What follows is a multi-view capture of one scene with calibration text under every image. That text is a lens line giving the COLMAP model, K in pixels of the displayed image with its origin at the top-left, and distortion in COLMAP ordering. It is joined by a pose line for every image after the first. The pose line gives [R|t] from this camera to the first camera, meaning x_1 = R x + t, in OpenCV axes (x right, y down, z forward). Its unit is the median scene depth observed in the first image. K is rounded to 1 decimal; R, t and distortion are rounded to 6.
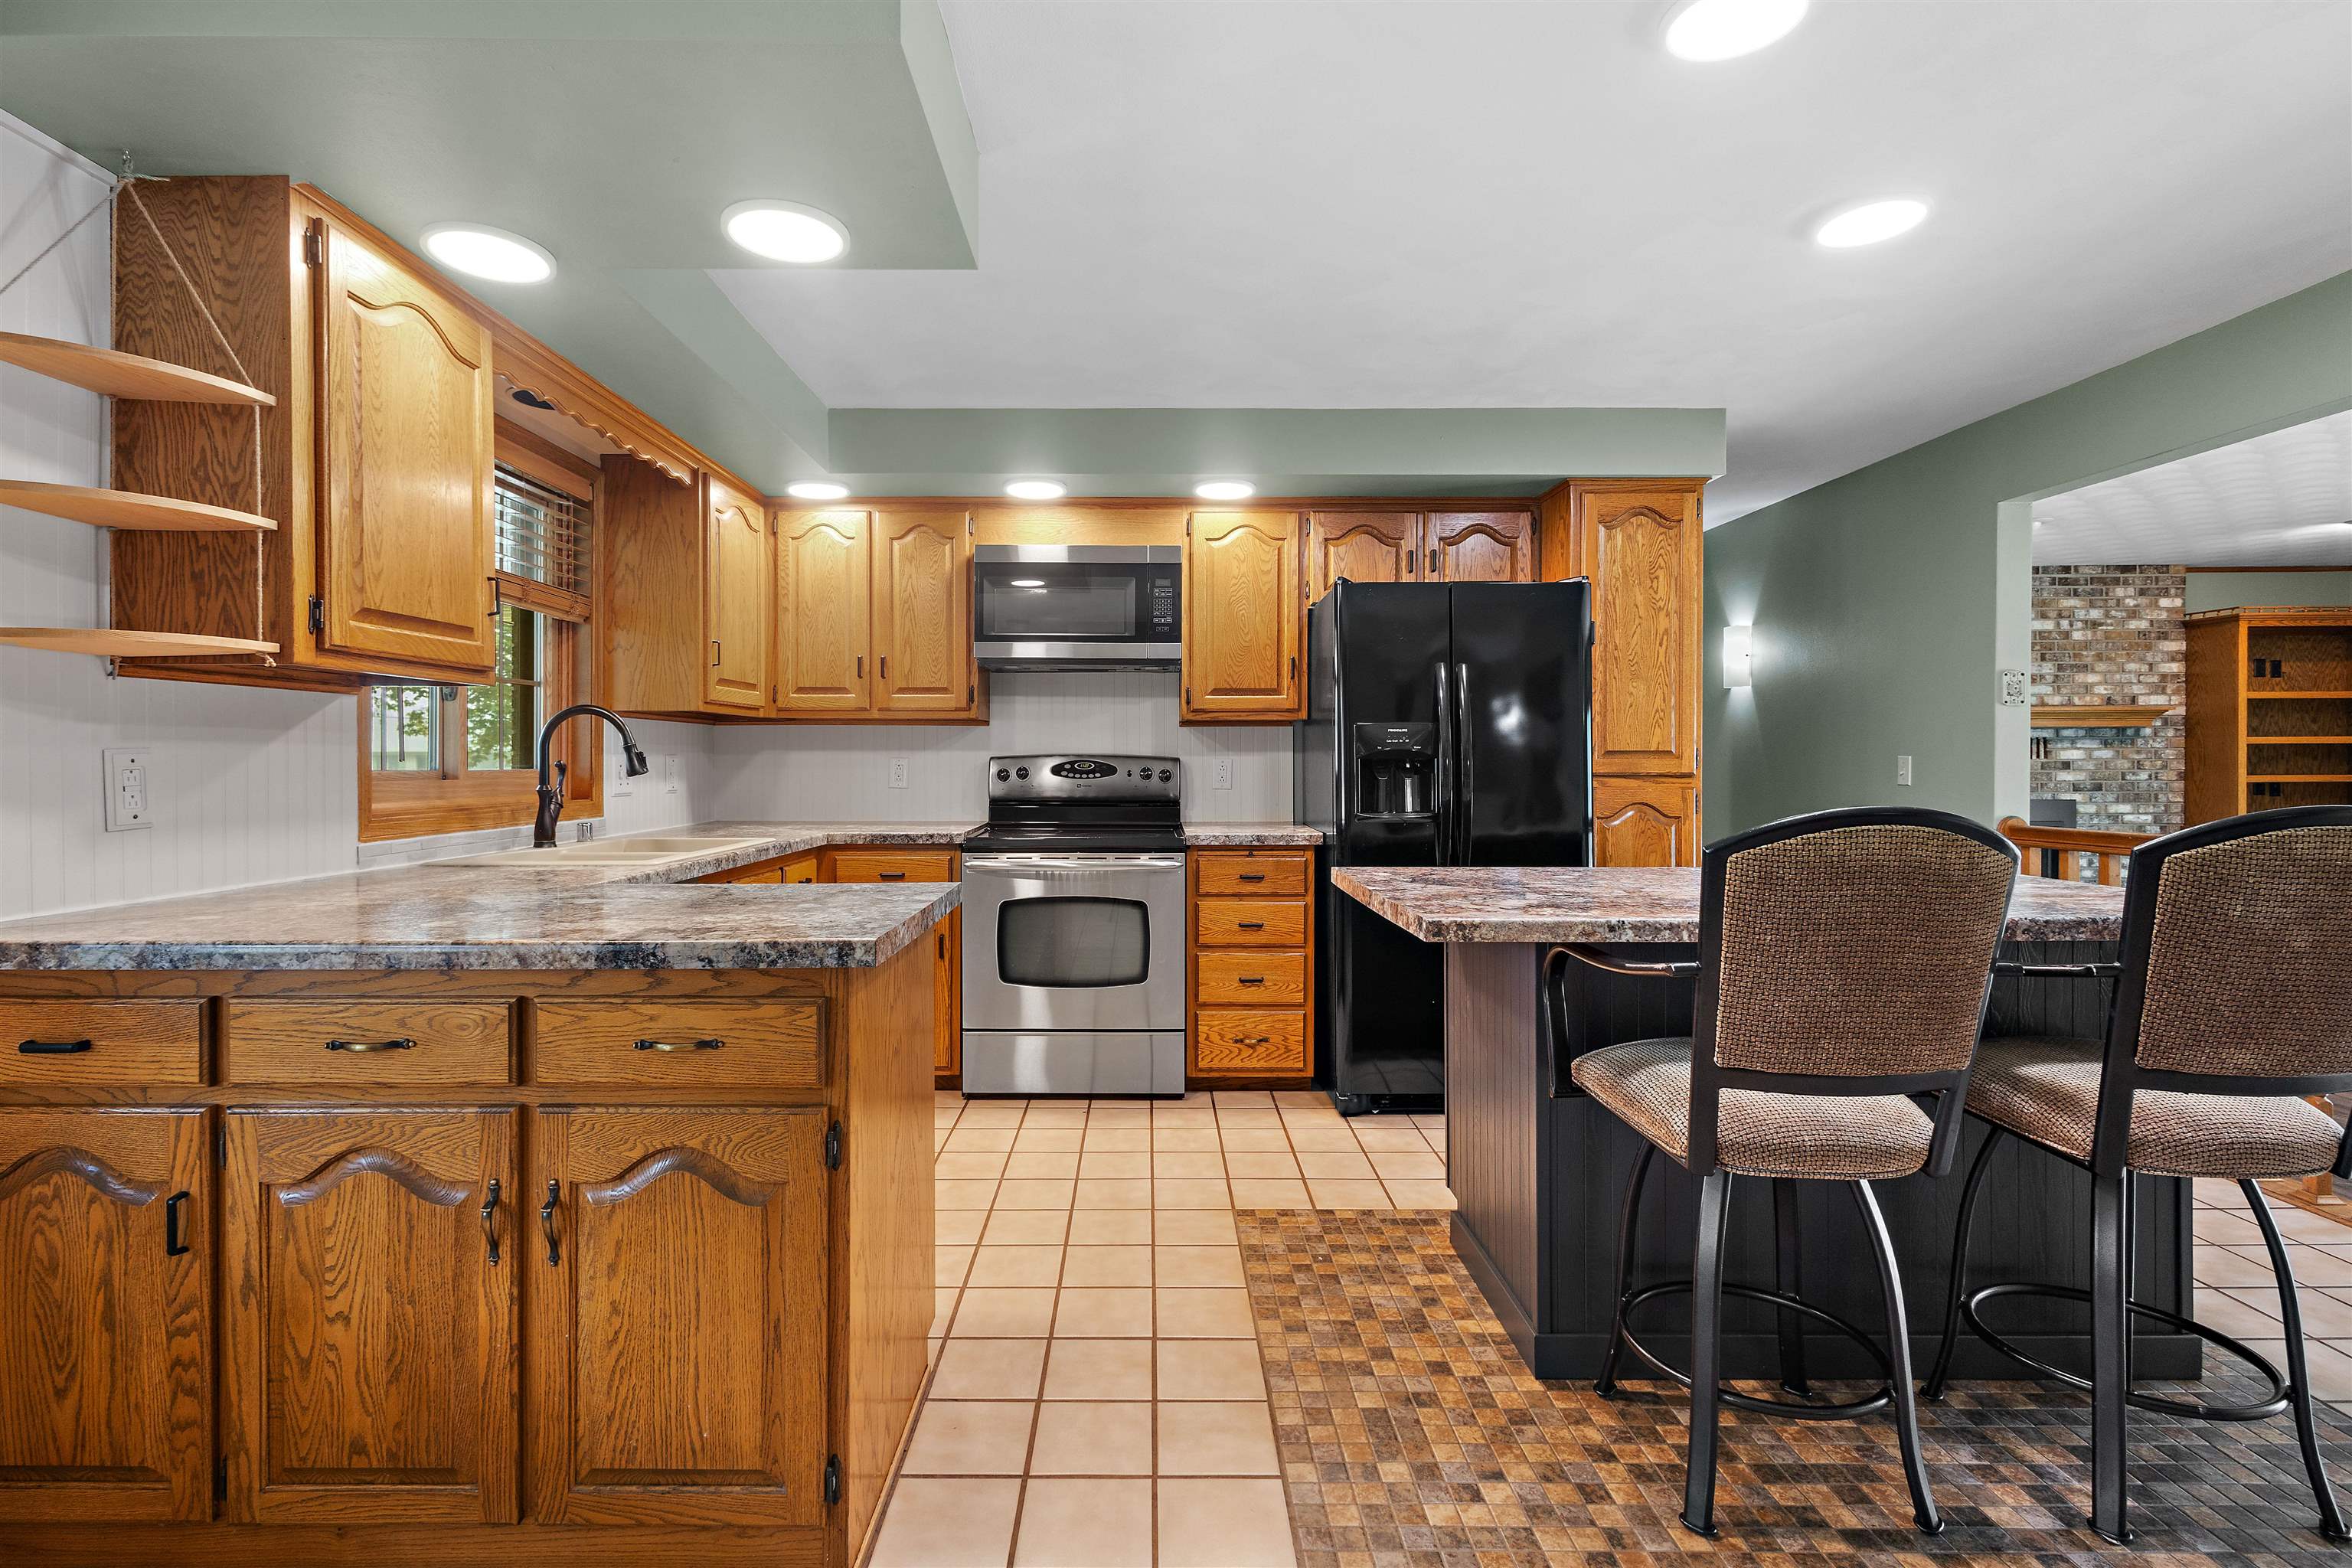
lens RADIAL K [[1086.4, 0, 1139.7], [0, 1086.4, 768.3], [0, 0, 1]] dist [0.003740, 0.000089]
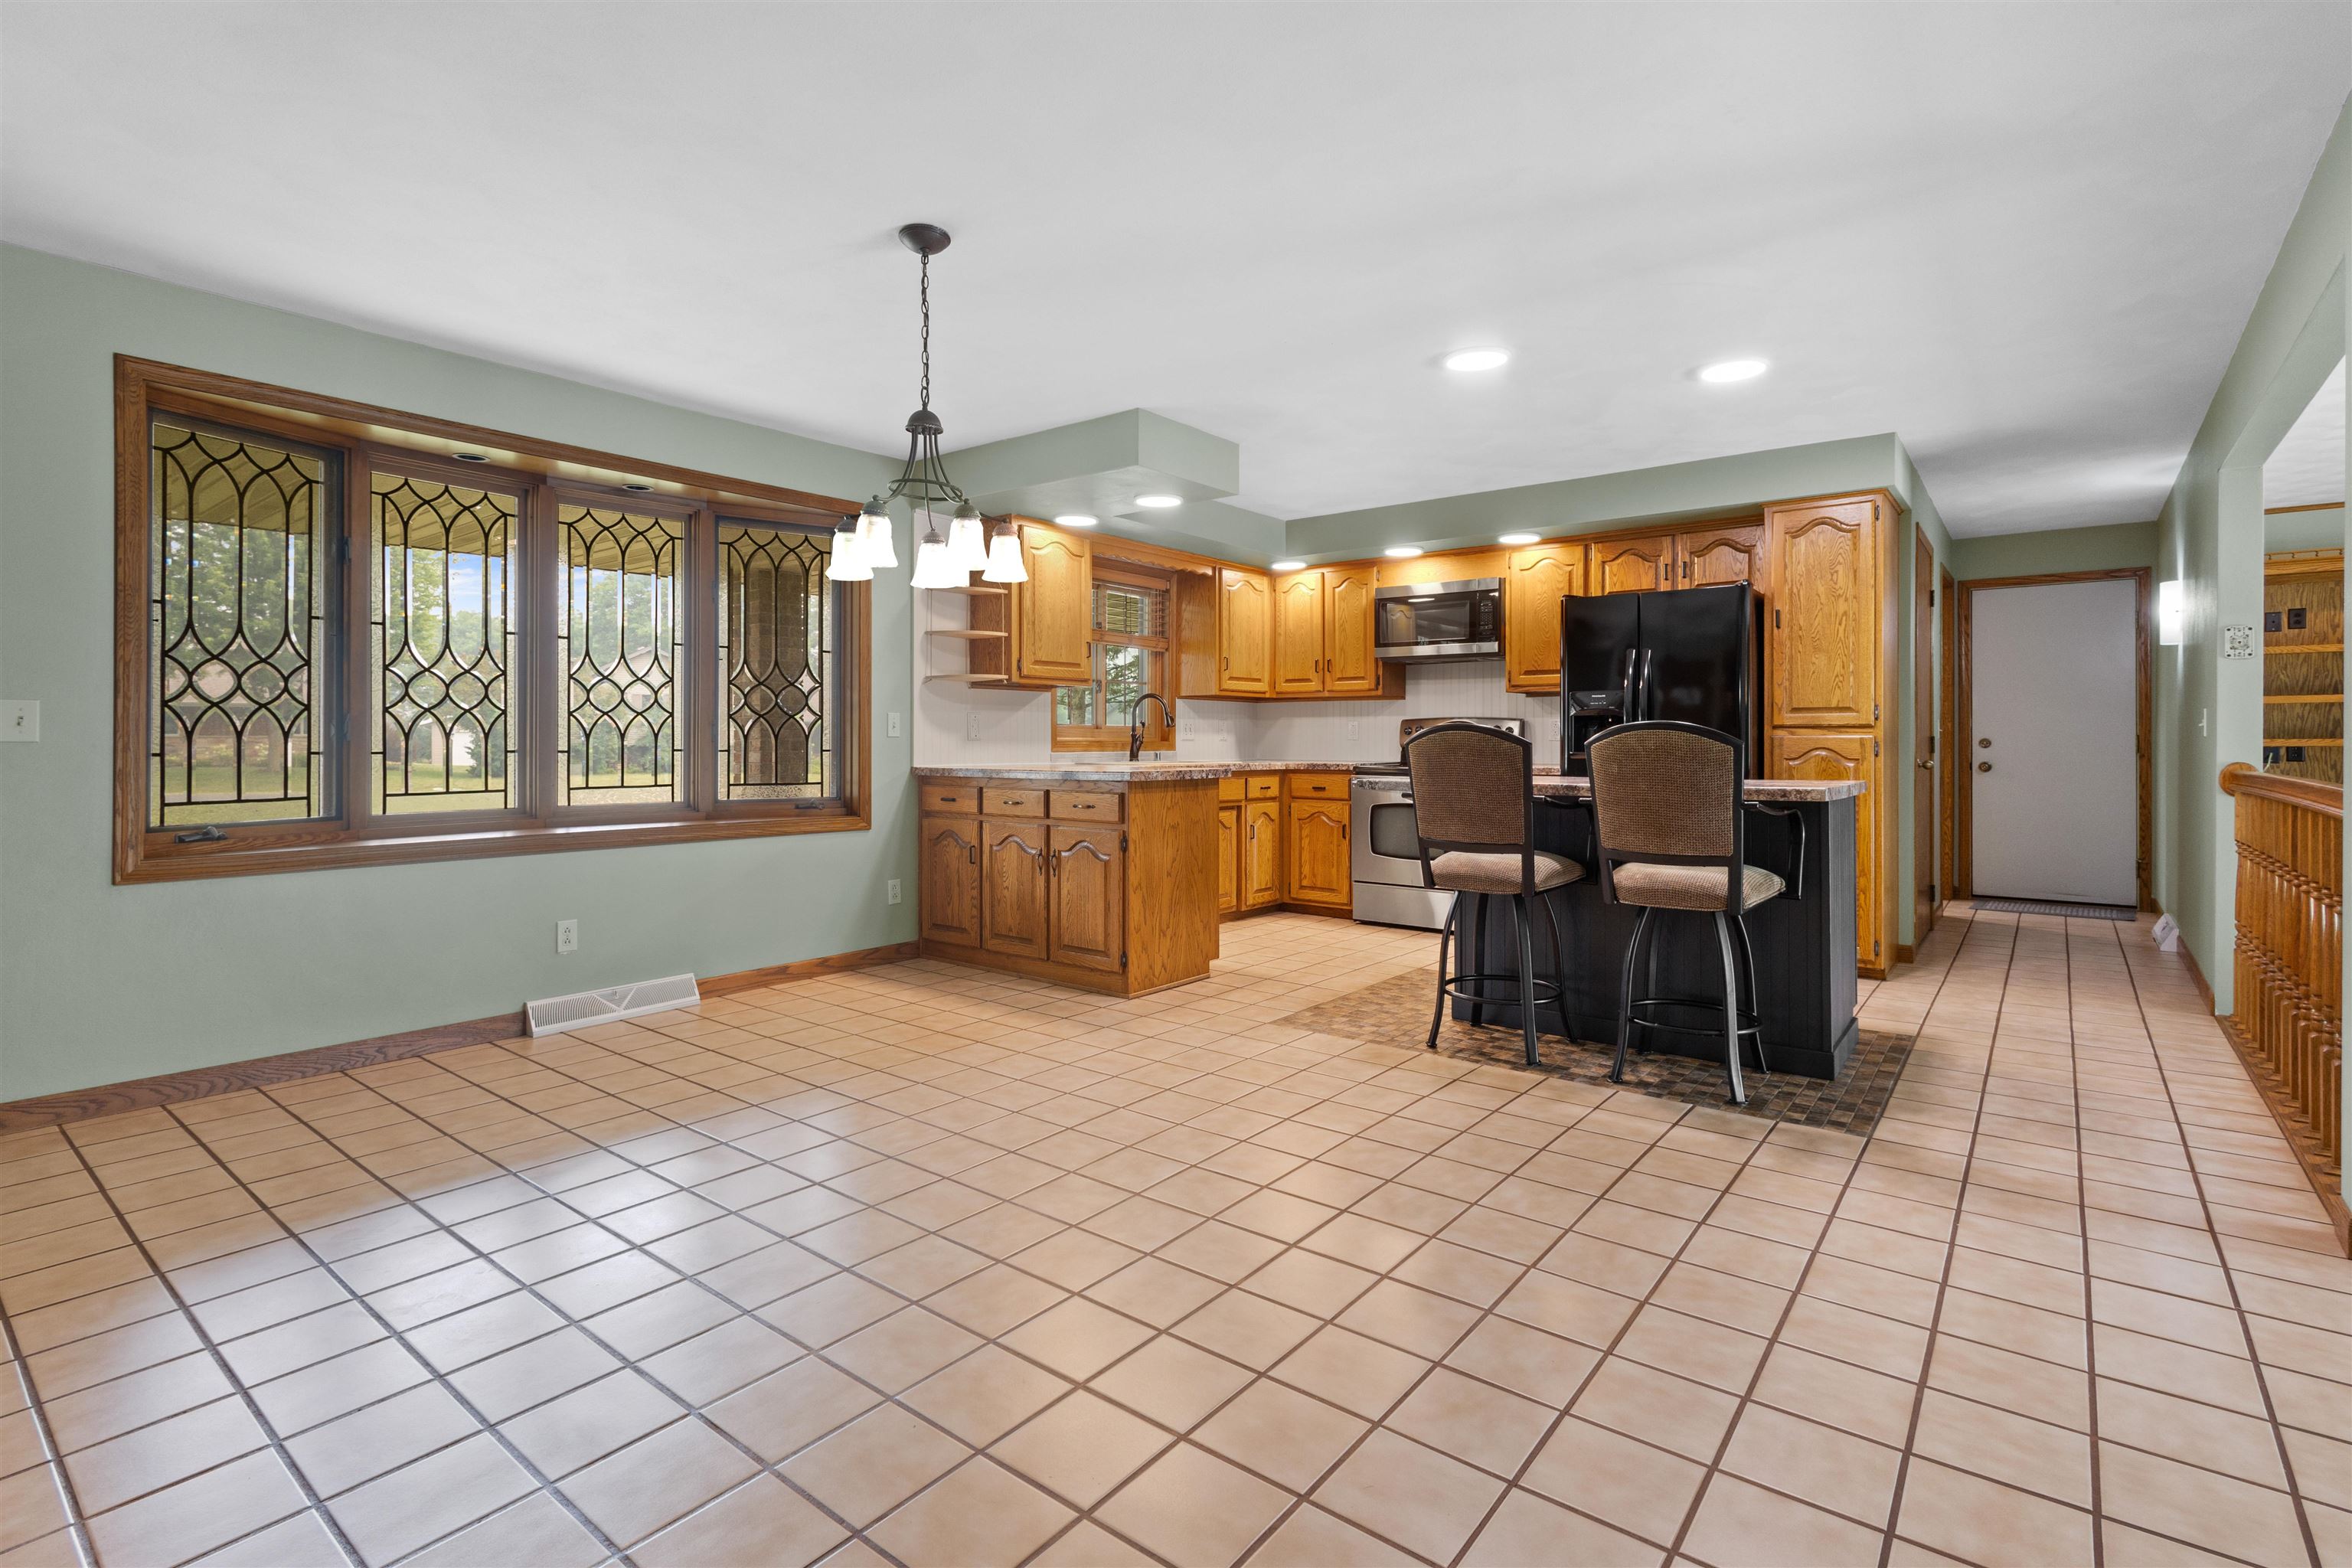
lens RADIAL K [[1093.1, 0, 1176.6], [0, 1093.1, 738.2], [0, 0, 1]] dist [0.002088, 0.000121]
pose [[0.787472, -0.000838, -0.616349, 0.605459], [-0.006013, 0.999941, -0.009042, 0.033936], [0.616321, 0.010826, 0.787421, -0.452170]]
